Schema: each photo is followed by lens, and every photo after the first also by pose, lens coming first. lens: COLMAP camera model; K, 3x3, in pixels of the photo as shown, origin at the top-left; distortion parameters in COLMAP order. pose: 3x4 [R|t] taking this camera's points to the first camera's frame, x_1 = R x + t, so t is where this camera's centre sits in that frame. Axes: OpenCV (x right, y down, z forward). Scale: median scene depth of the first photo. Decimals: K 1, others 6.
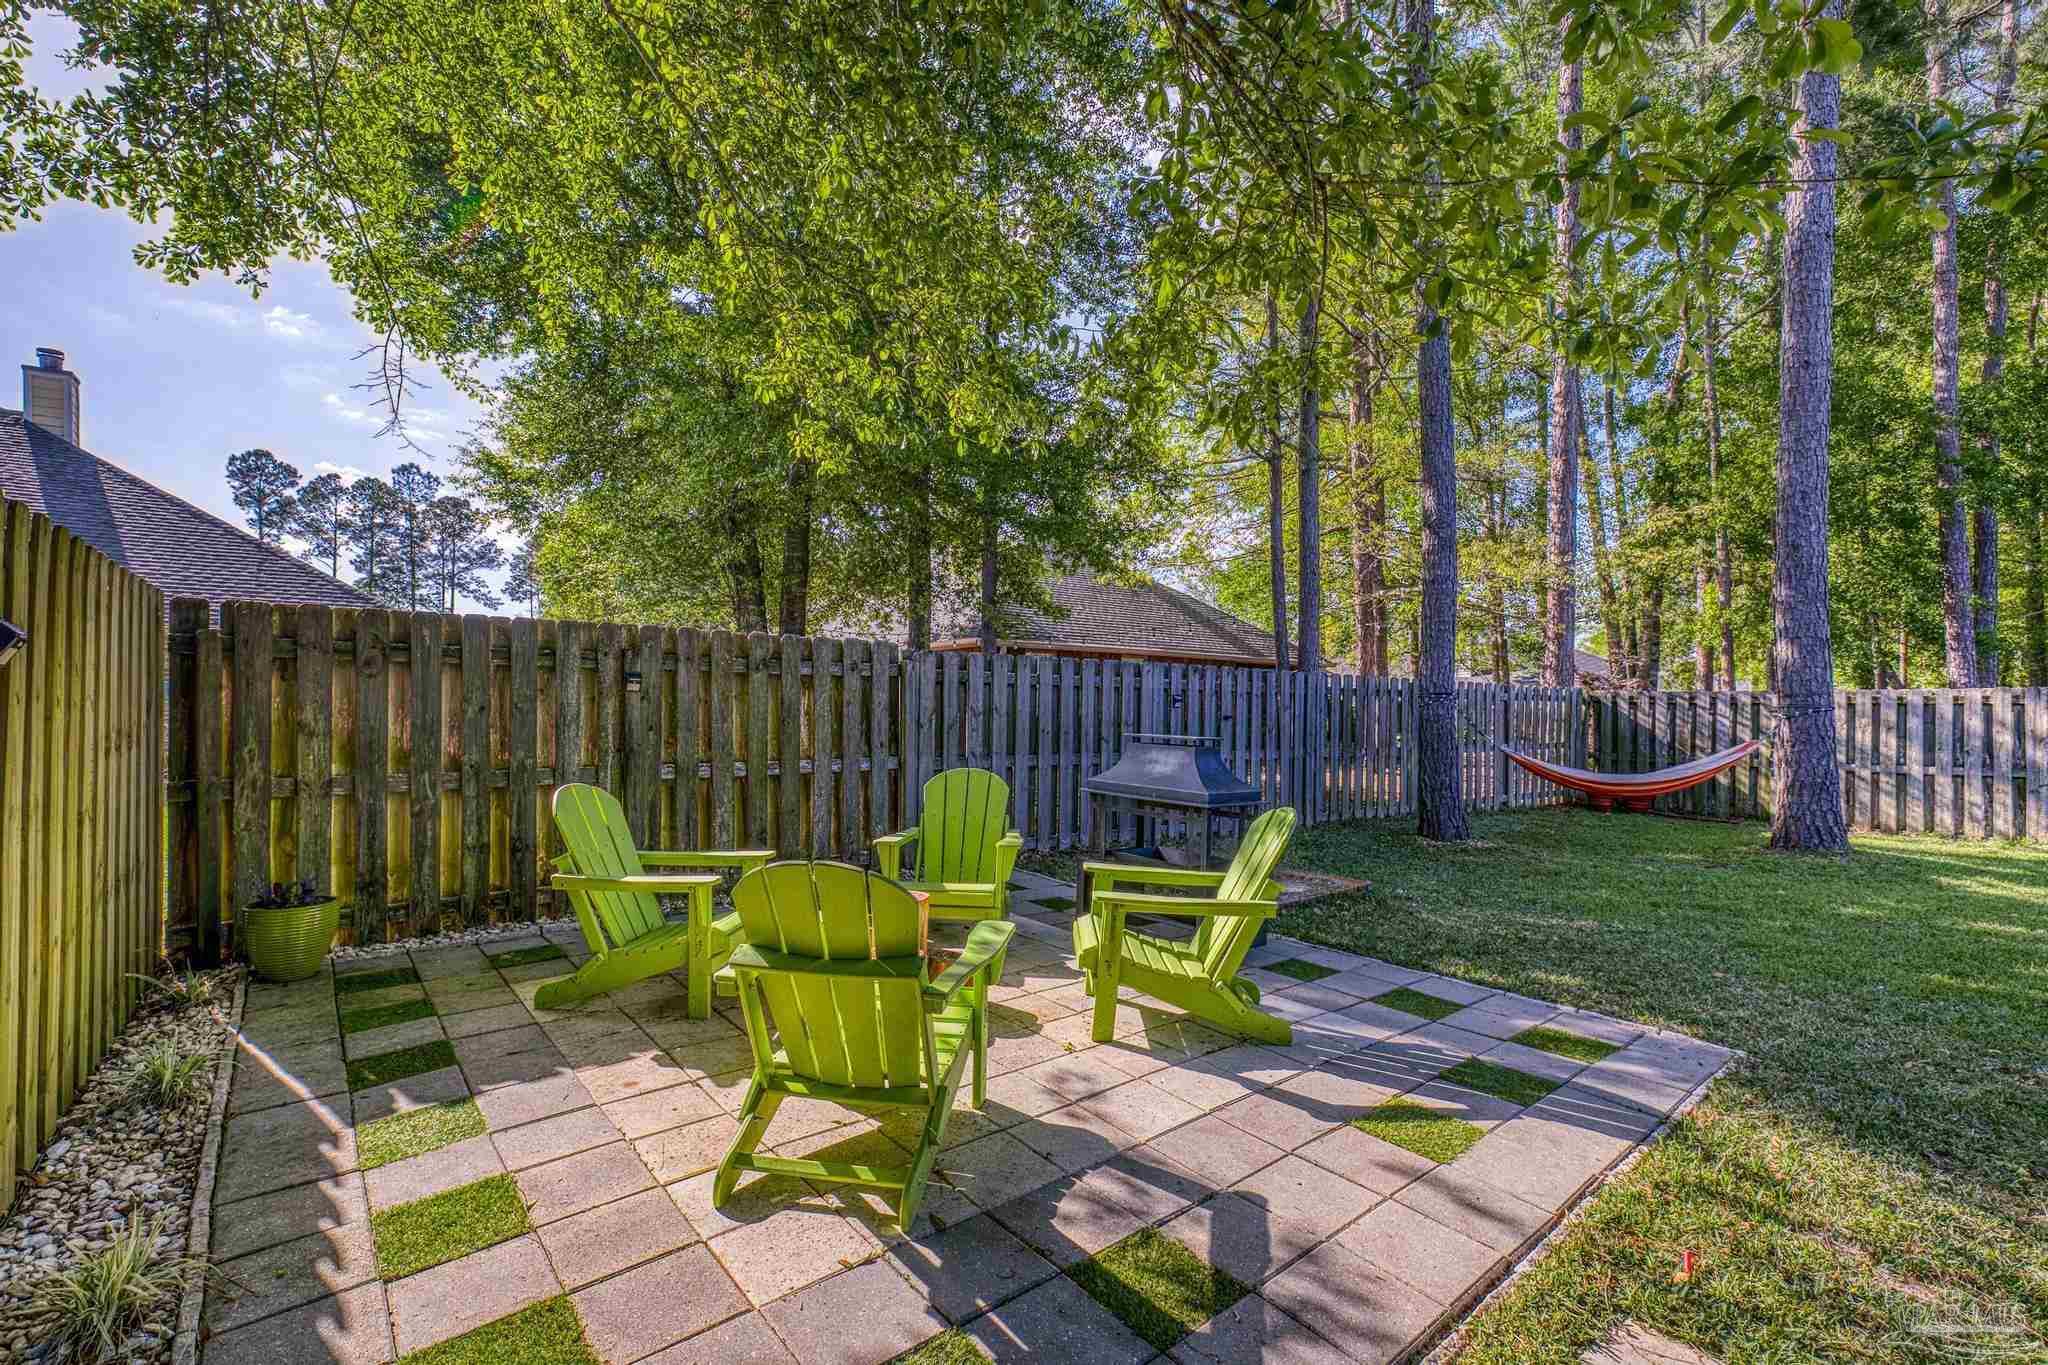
lens RADIAL K [[903.3, 0, 1025.1], [0, 903.3, 710.7], [0, 0, 1]] dist [0.027316, -0.000020]
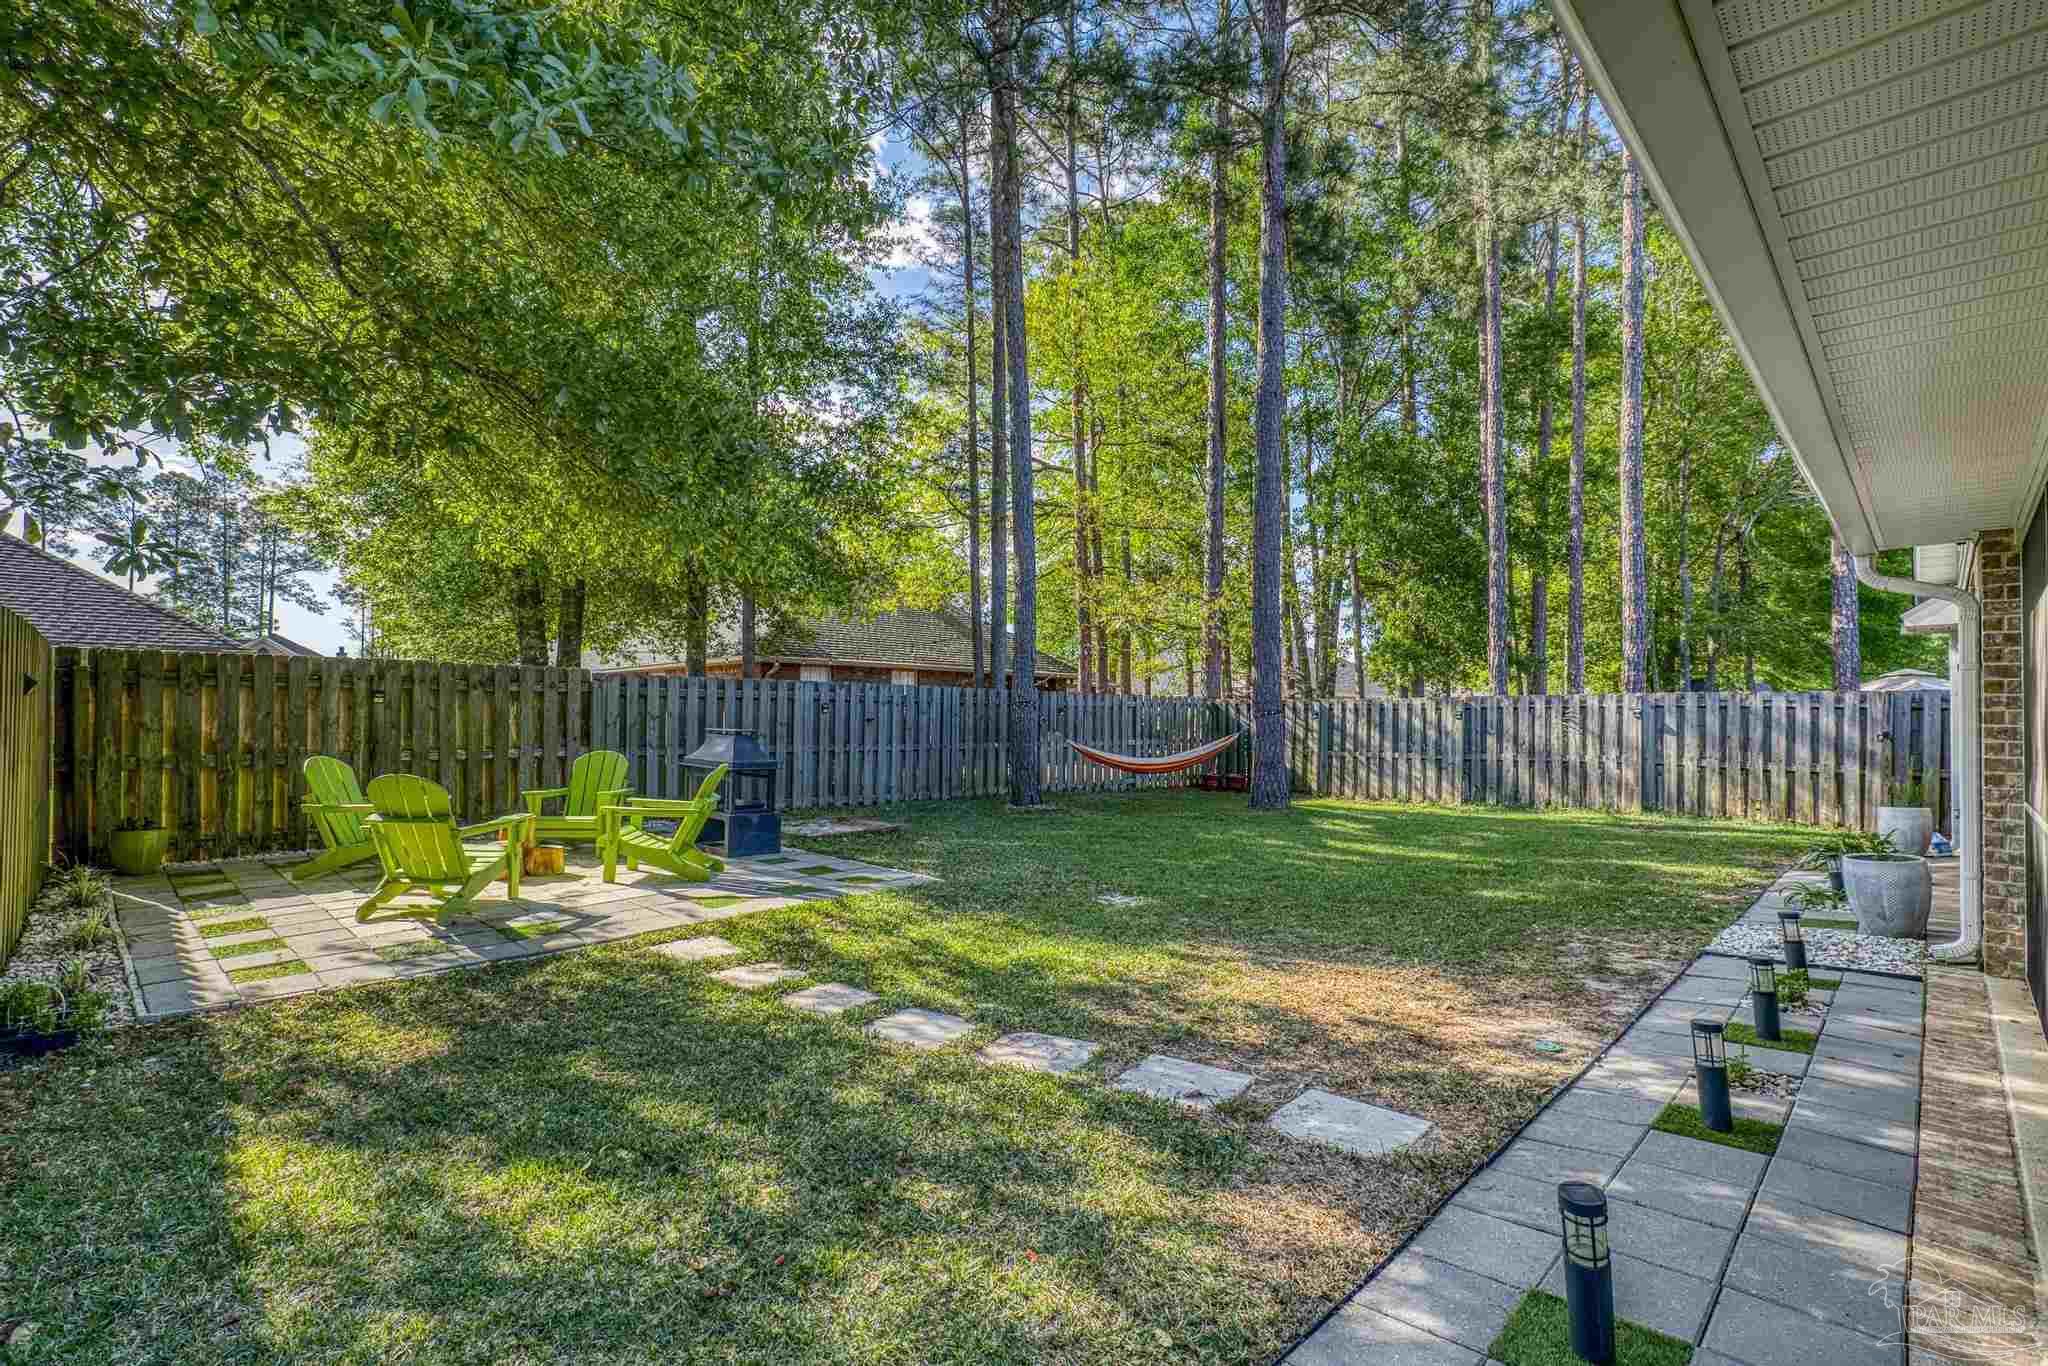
lens RADIAL K [[897.5, 0, 1032.7], [0, 897.5, 707.4], [0, 0, 1]] dist [0.001498, 0.005492]
pose [[0.990132, -0.001412, 0.140131, 0.424182], [0.003200, 0.999916, -0.012534, 0.008478], [-0.140101, 0.012859, 0.990054, -0.622798]]
